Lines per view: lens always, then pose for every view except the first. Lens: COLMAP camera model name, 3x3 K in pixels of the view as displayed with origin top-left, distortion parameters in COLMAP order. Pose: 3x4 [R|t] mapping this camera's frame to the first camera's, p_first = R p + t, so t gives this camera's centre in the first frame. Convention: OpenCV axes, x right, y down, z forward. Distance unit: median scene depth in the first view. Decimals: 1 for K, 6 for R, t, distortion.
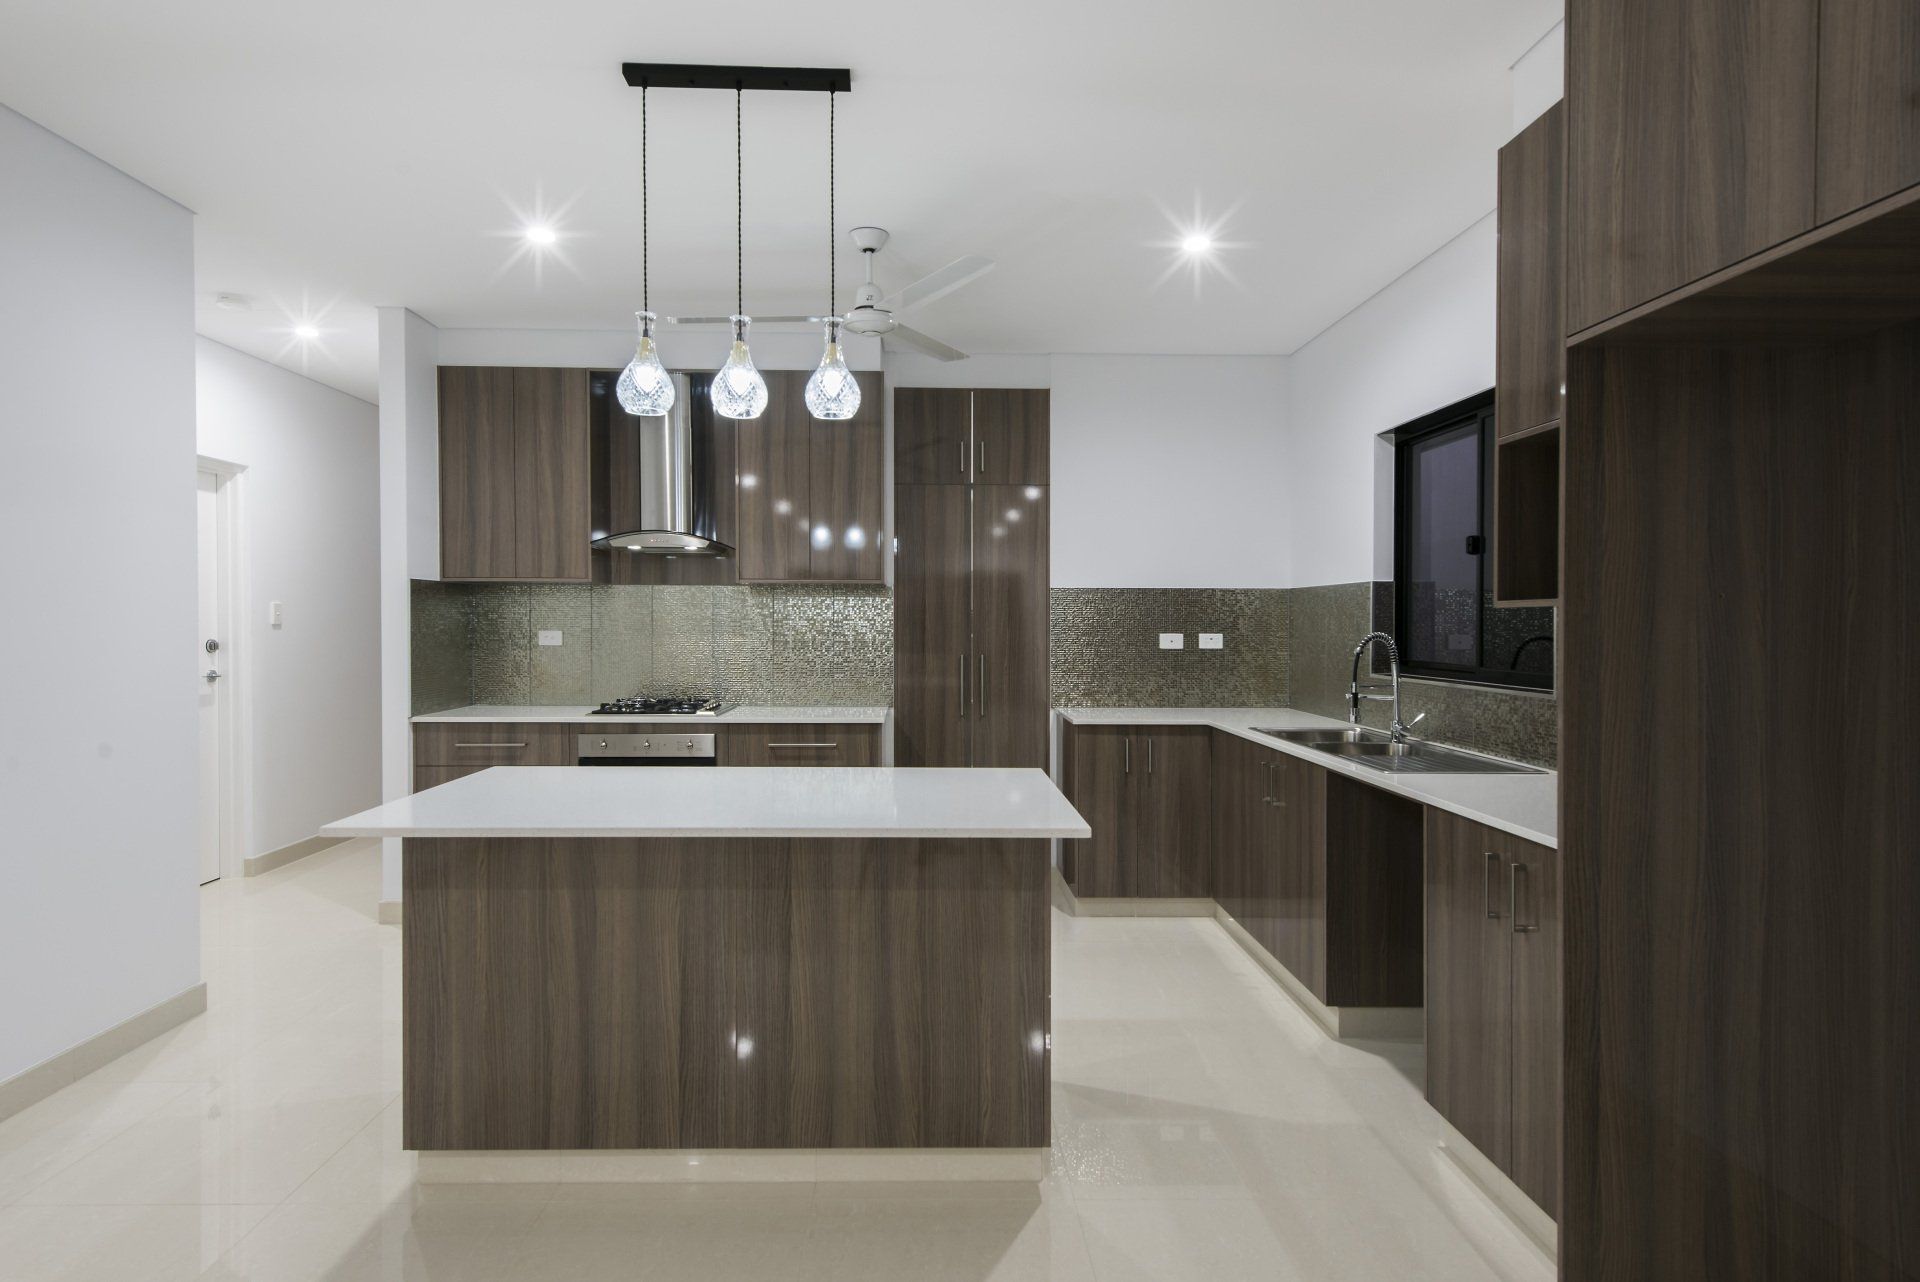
lens RADIAL K [[1138.7, 0, 901.6], [0, 1138.7, 622.0], [0, 0, 1]] dist [0.030541, -0.001508]
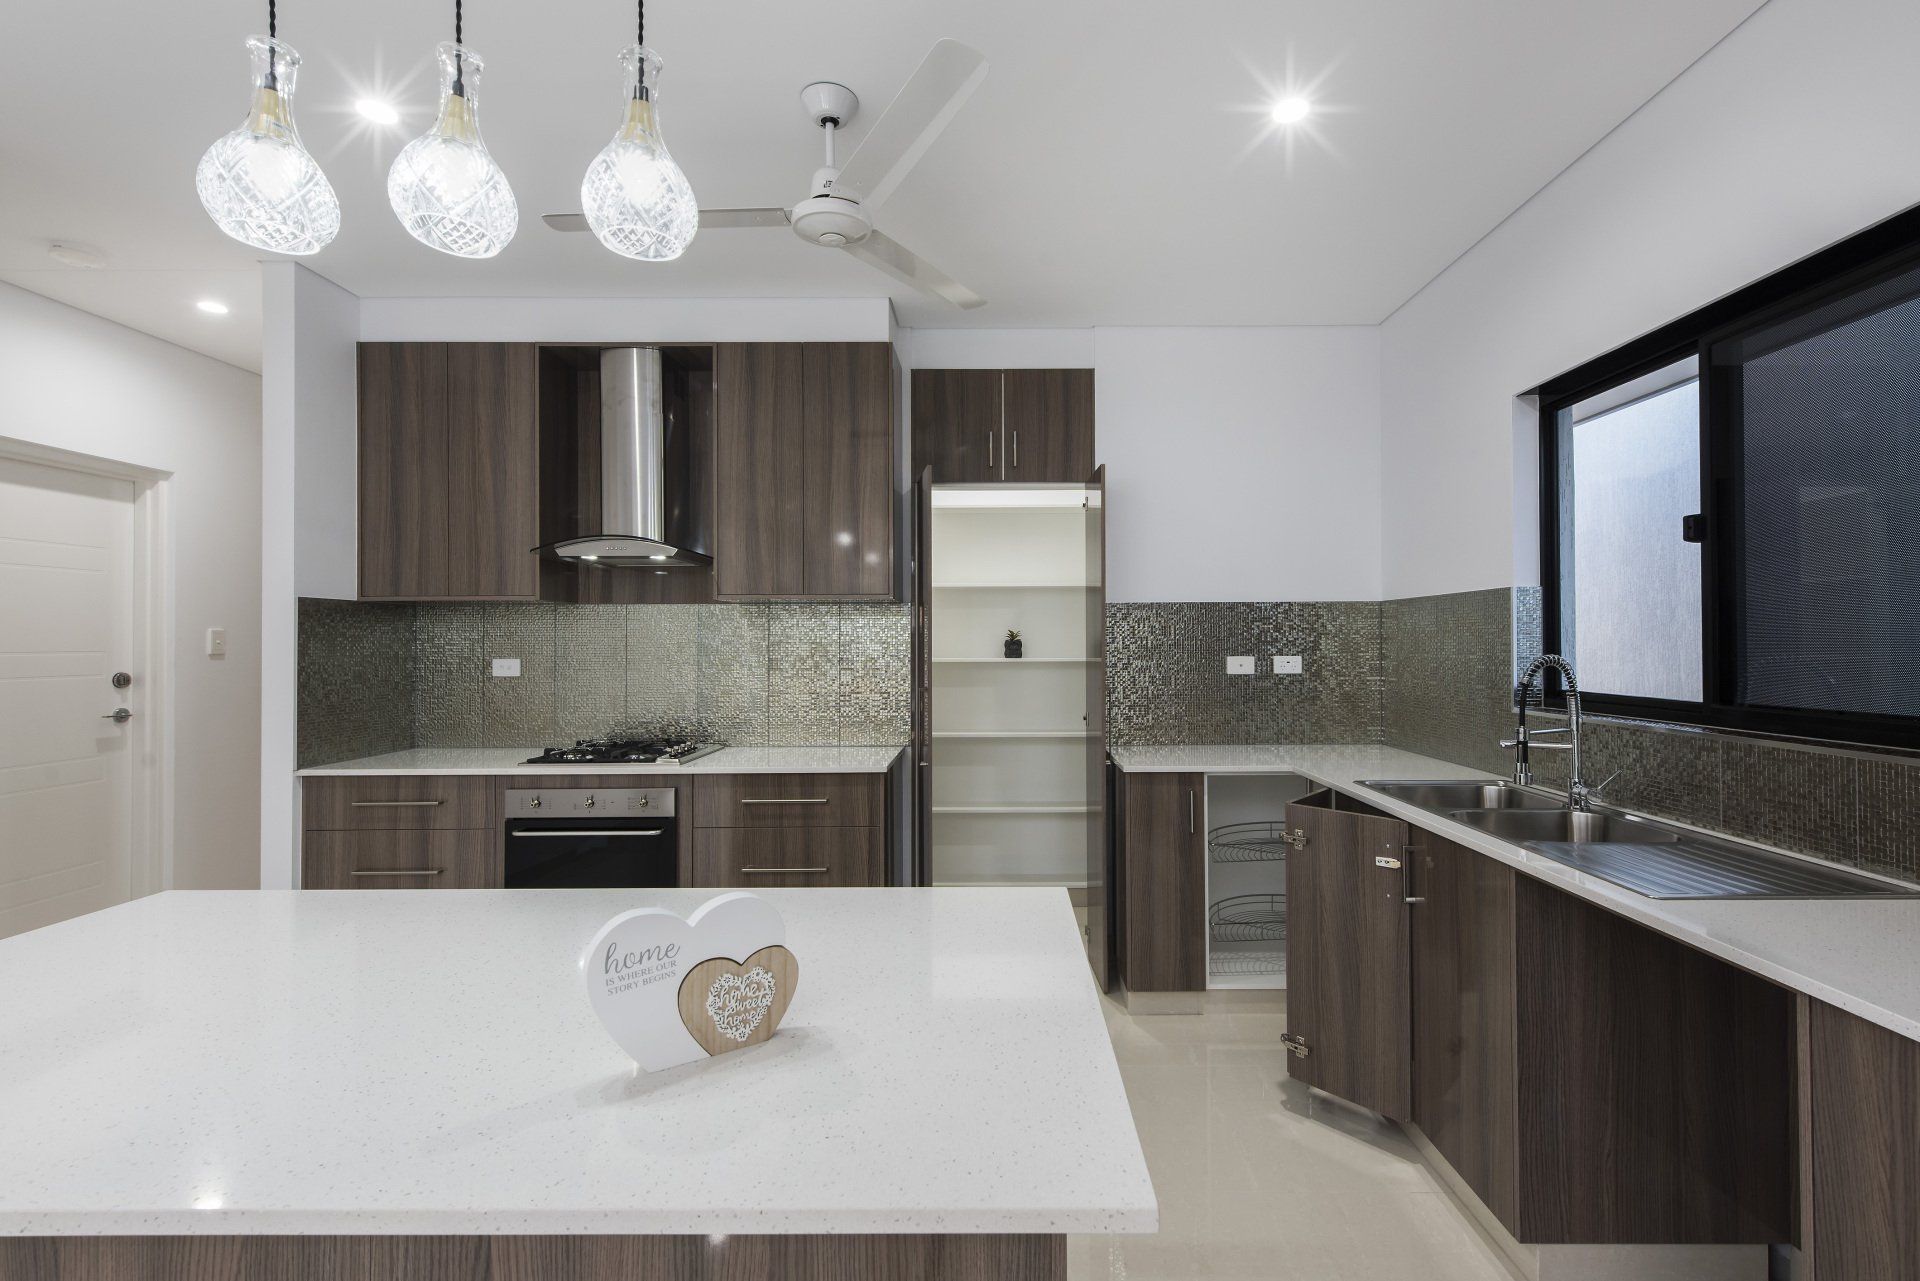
lens RADIAL K [[980.7, 0, 980.5], [0, 980.7, 630.8], [0, 0, 1]] dist [0.012605, -0.004198]
pose [[0.999961, -0.008802, -0.001105, 0.047633], [0.008786, 0.999864, -0.013961, -0.000208], [0.001228, 0.013951, 0.999902, 0.289703]]
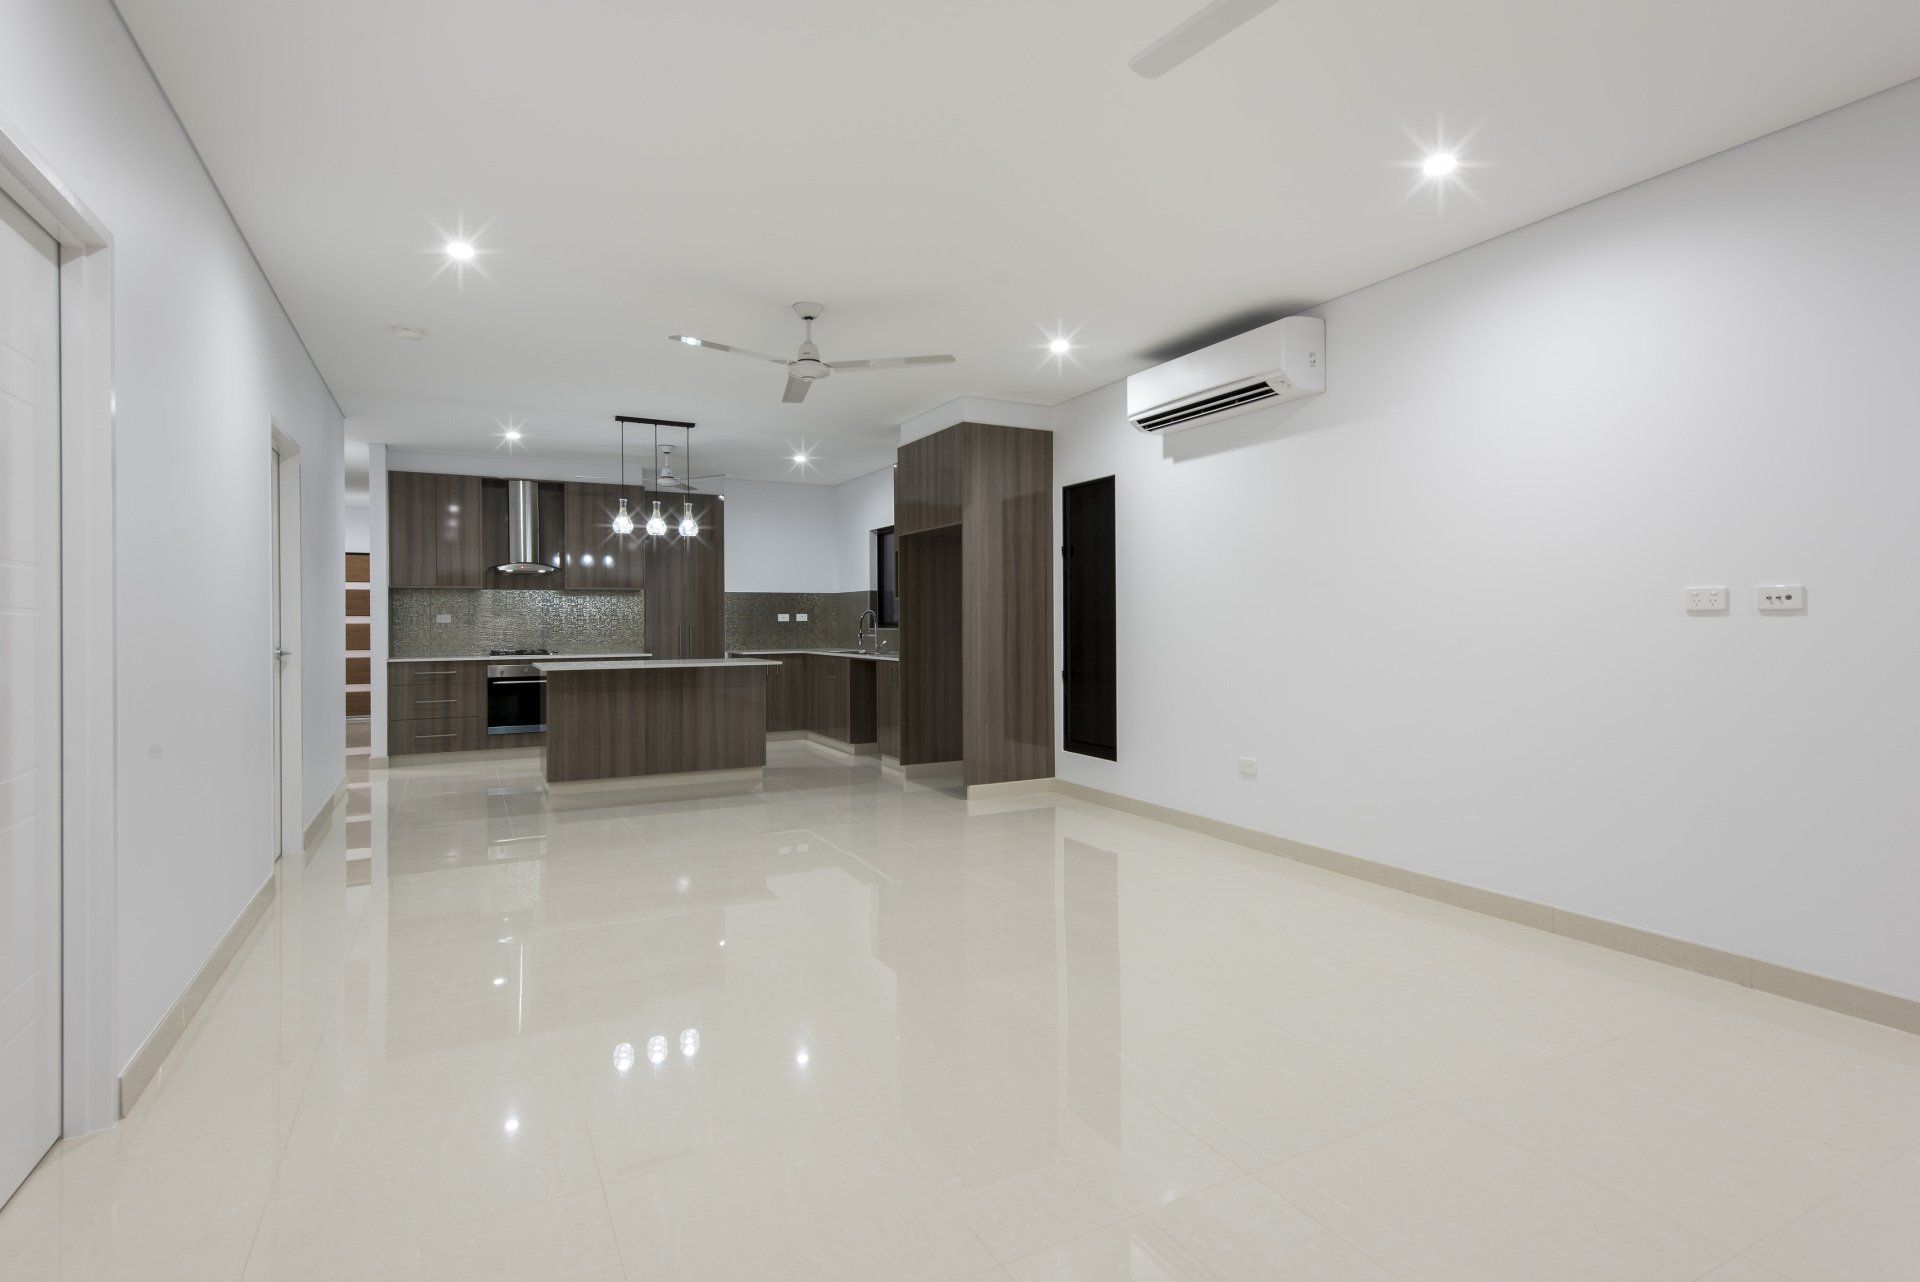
lens RADIAL K [[1087.2, 0, 1041.4], [0, 1087.2, 614.1], [0, 0, 1]] dist [0.020353, -0.005152]
pose [[0.872499, -0.007086, 0.488565, -0.346249], [0.012414, 0.999894, -0.007666, 0.033061], [-0.488458, 0.012753, 0.872494, -1.034726]]
